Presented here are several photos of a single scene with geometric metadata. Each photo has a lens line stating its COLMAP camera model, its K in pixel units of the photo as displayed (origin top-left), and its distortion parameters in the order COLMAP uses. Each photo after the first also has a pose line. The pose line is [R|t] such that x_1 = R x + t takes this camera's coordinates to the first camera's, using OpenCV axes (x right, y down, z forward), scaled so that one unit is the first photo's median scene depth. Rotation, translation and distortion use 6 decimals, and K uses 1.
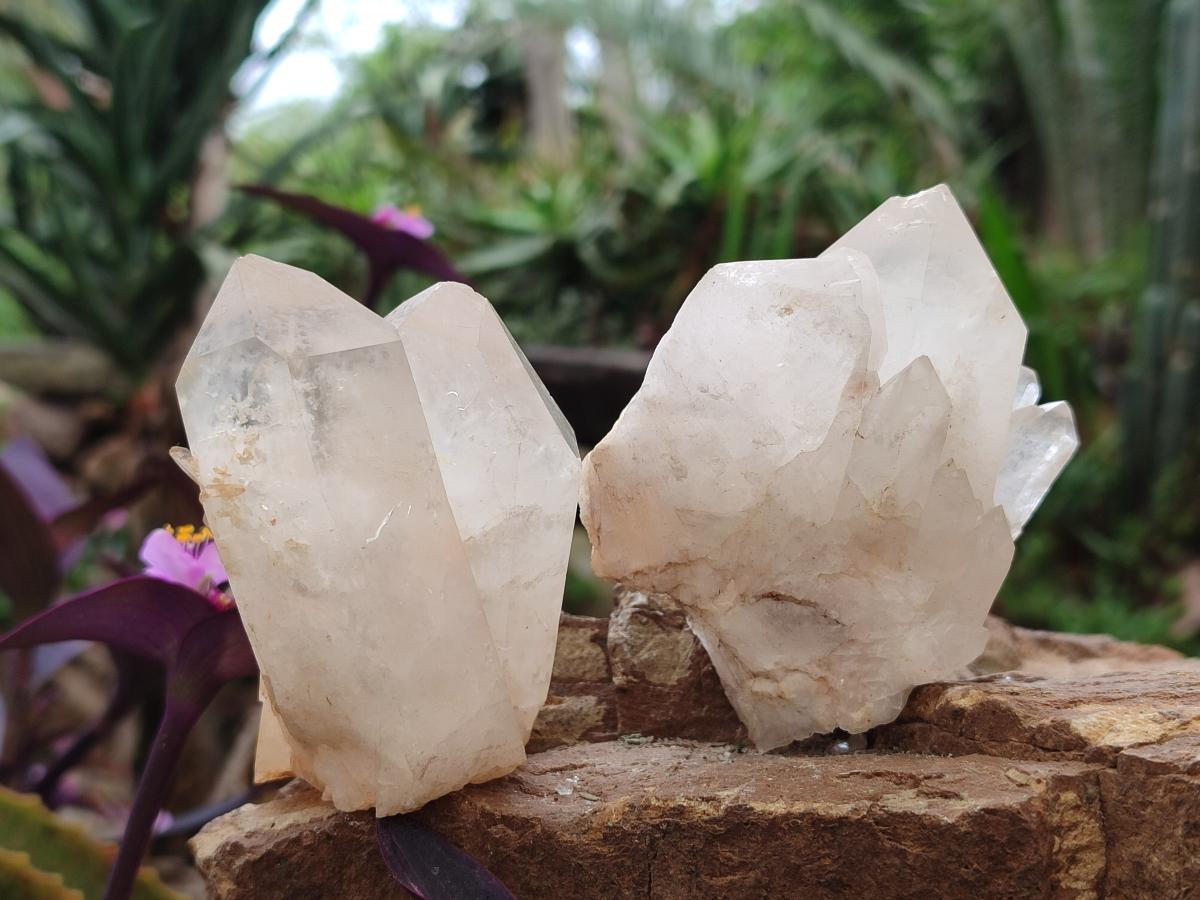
lens RADIAL K [[1812.8, 0, 606.3], [0, 1812.8, 453.6], [0, 0, 1]] dist [0.030252, 0.000000]
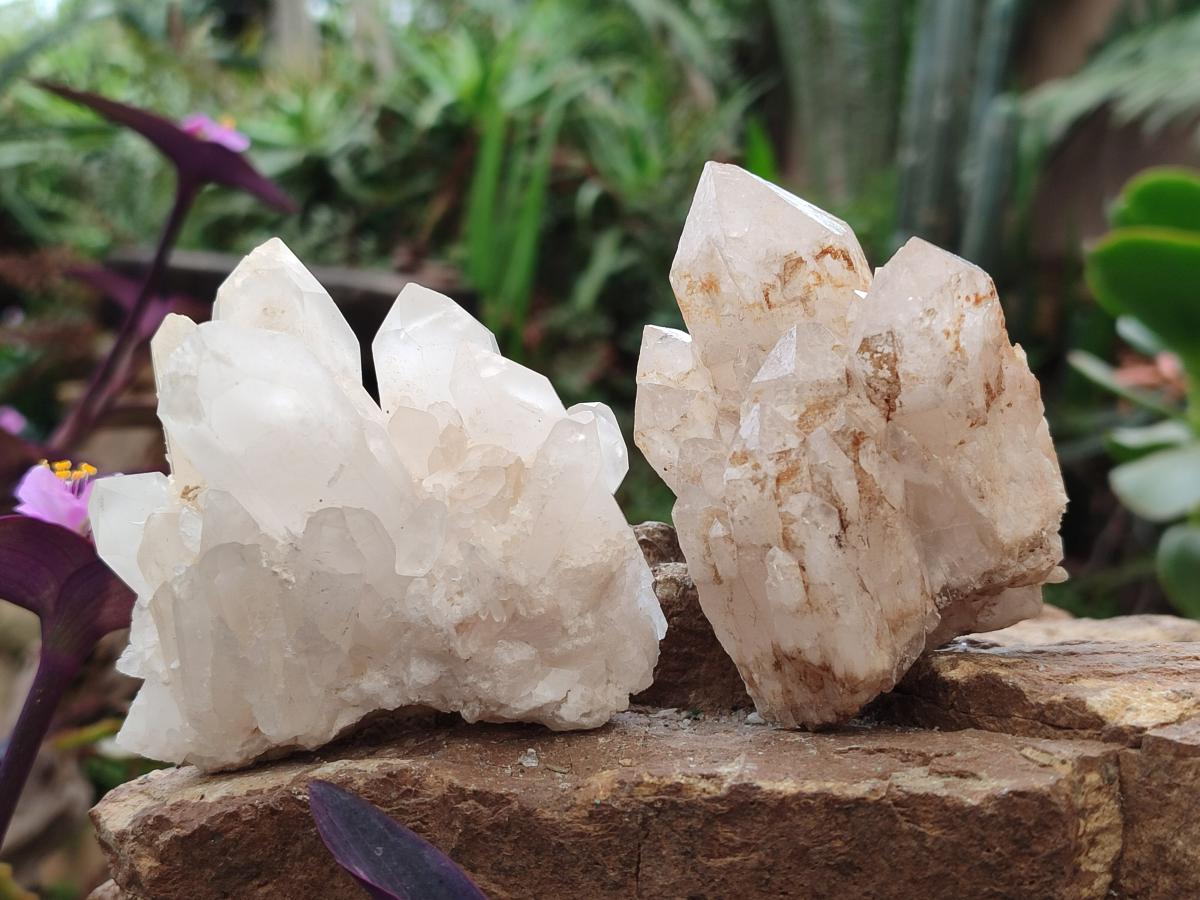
lens RADIAL K [[1812.8, 0, 610.3], [0, 1812.8, 440.4], [0, 0, 1]] dist [0.030252, 0.000000]
pose [[0.988016, 0.028552, 0.151687, -0.127525], [-0.033706, 0.998935, 0.031510, -0.011019], [-0.150626, -0.036245, 0.987926, 0.072500]]
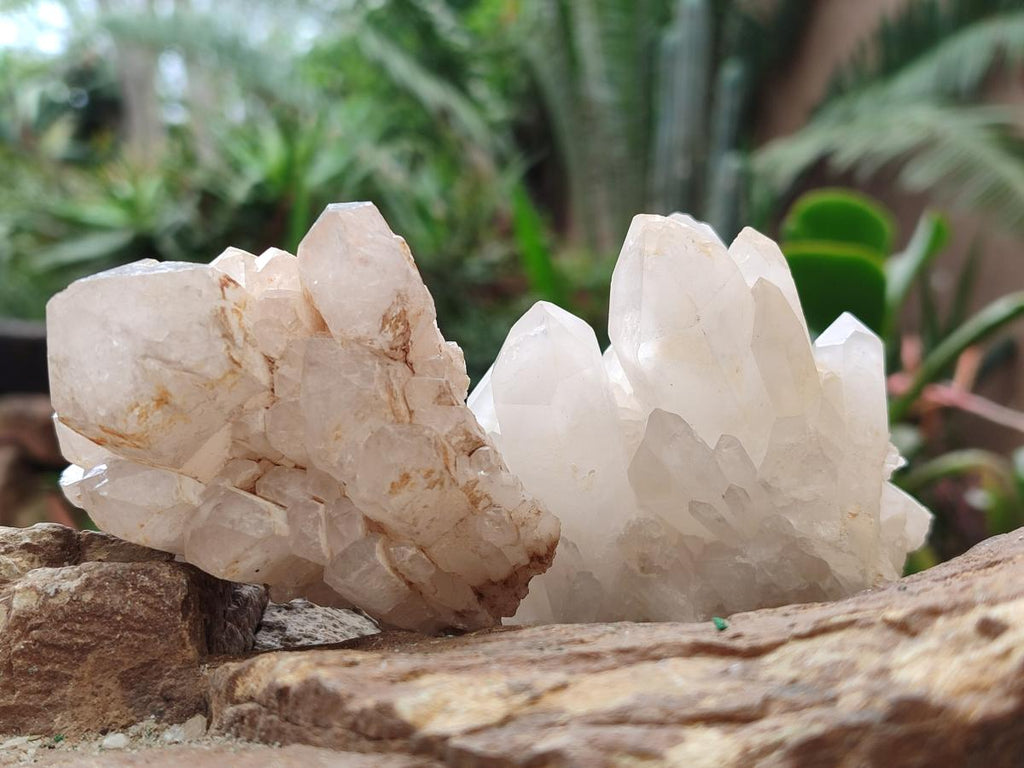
lens RADIAL K [[1546.9, 0, 513.8], [0, 1546.9, 387.6], [0, 0, 1]] dist [0.030252, 0.000000]
pose [[0.980922, -0.016508, 0.193698, 0.153611], [0.021075, 0.999546, -0.021541, 0.022213], [-0.193254, 0.025212, 0.980825, 0.279850]]
